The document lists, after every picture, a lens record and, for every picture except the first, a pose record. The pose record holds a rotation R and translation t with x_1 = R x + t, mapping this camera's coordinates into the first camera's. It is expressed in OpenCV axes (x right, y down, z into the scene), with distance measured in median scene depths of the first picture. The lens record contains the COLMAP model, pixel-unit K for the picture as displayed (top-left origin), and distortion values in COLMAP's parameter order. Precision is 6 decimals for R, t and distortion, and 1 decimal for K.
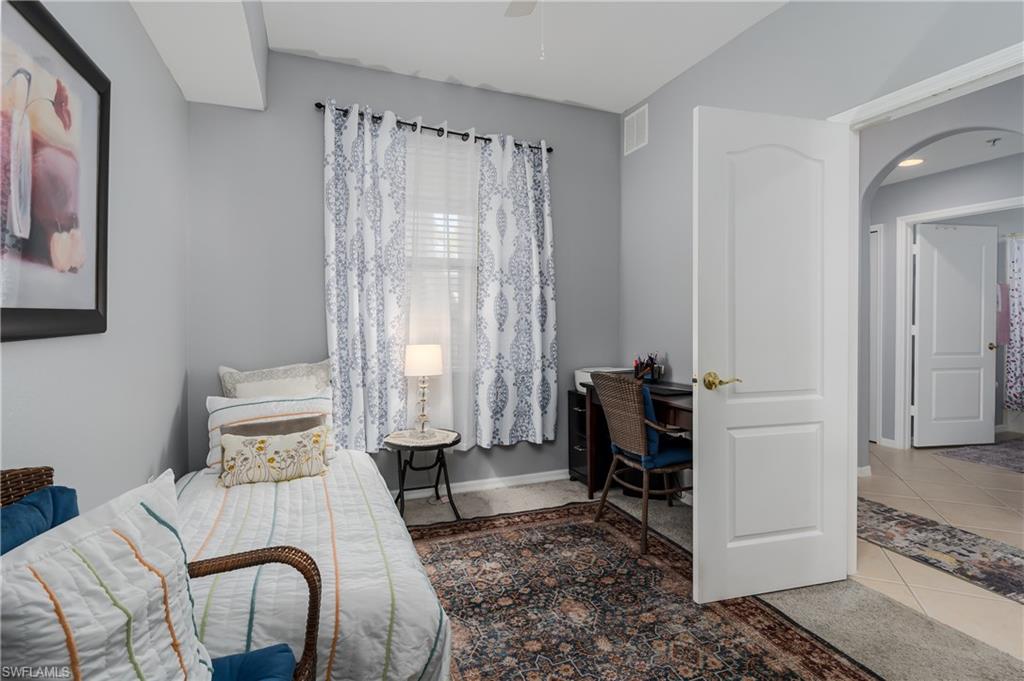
lens RADIAL K [[497.7, 0, 511.9], [0, 497.7, 330.5], [0, 0, 1]] dist [-0.009678, 0.000852]
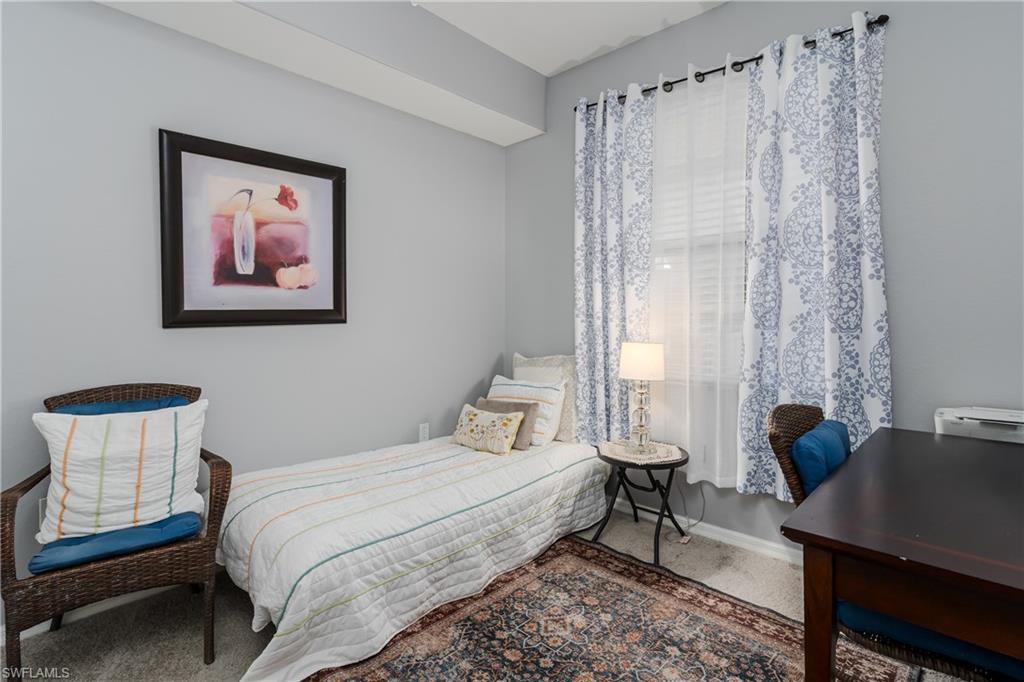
lens RADIAL K [[497.7, 0, 524.3], [0, 497.7, 321.7], [0, 0, 1]] dist [-0.009678, 0.000852]
pose [[0.425192, 0.006549, -0.905079, 0.541585], [-0.014647, 0.999893, 0.000354, -0.005498], [0.904984, 0.013107, 0.425243, 0.486327]]
